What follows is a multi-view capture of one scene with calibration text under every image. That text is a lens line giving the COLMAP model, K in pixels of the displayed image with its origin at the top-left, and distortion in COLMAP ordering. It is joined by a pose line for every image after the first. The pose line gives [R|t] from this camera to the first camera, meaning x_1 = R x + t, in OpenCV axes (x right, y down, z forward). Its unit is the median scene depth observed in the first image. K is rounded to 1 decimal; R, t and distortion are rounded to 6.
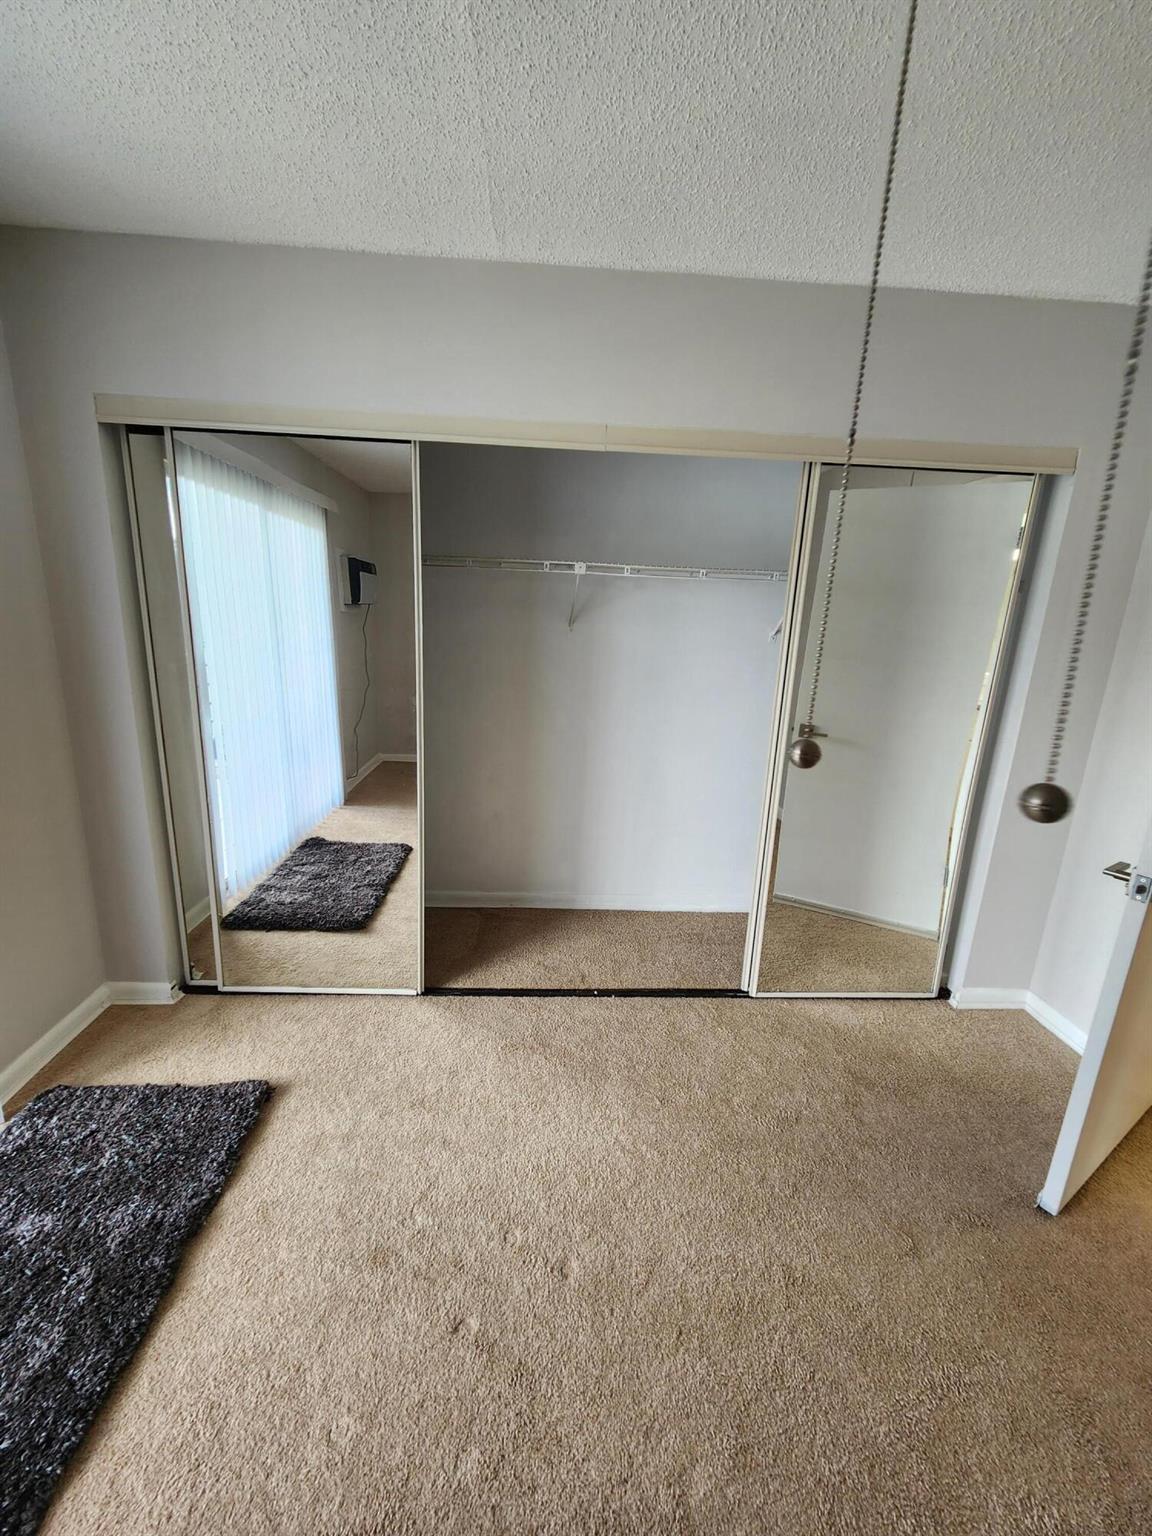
lens RADIAL K [[629.5, 0, 571.7], [0, 629.5, 768.1], [0, 0, 1]] dist [0.005754, -0.003043]
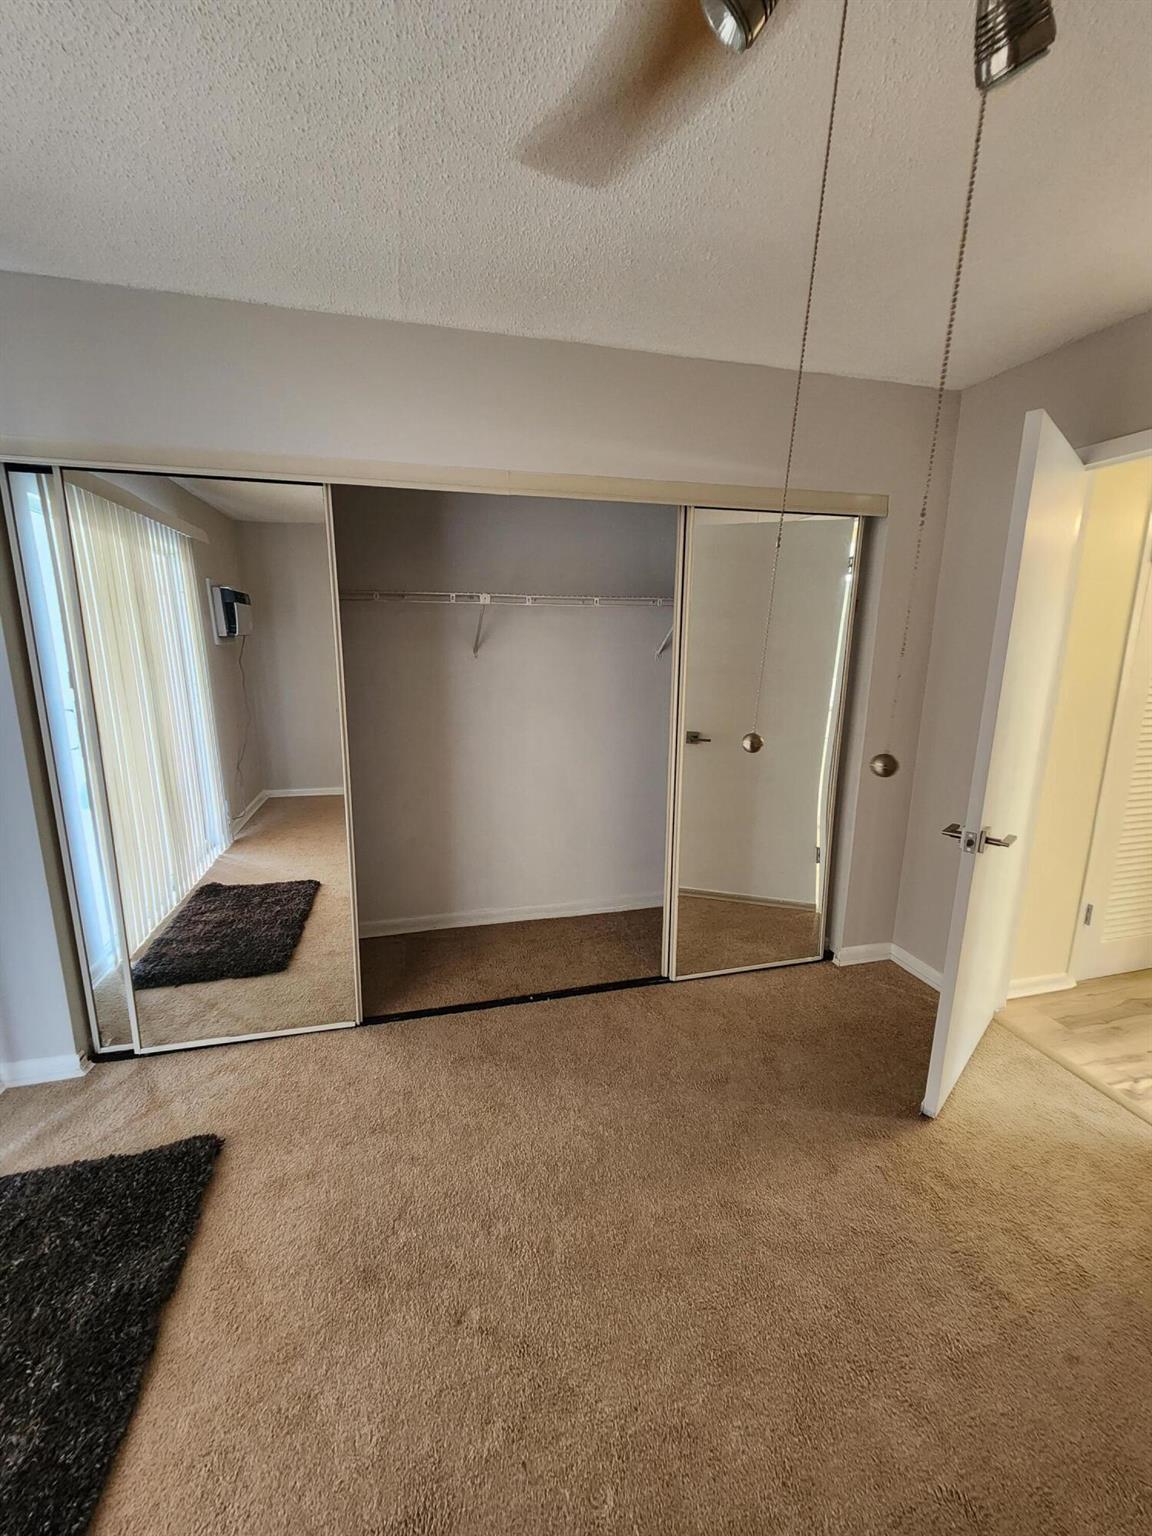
lens RADIAL K [[629.5, 0, 573.5], [0, 629.5, 763.4], [0, 0, 1]] dist [0.005754, -0.003043]
pose [[0.977657, -0.074005, 0.196749, -0.096651], [0.081108, 0.996304, -0.028284, 0.002482], [-0.193929, 0.043610, 0.980046, -0.081050]]
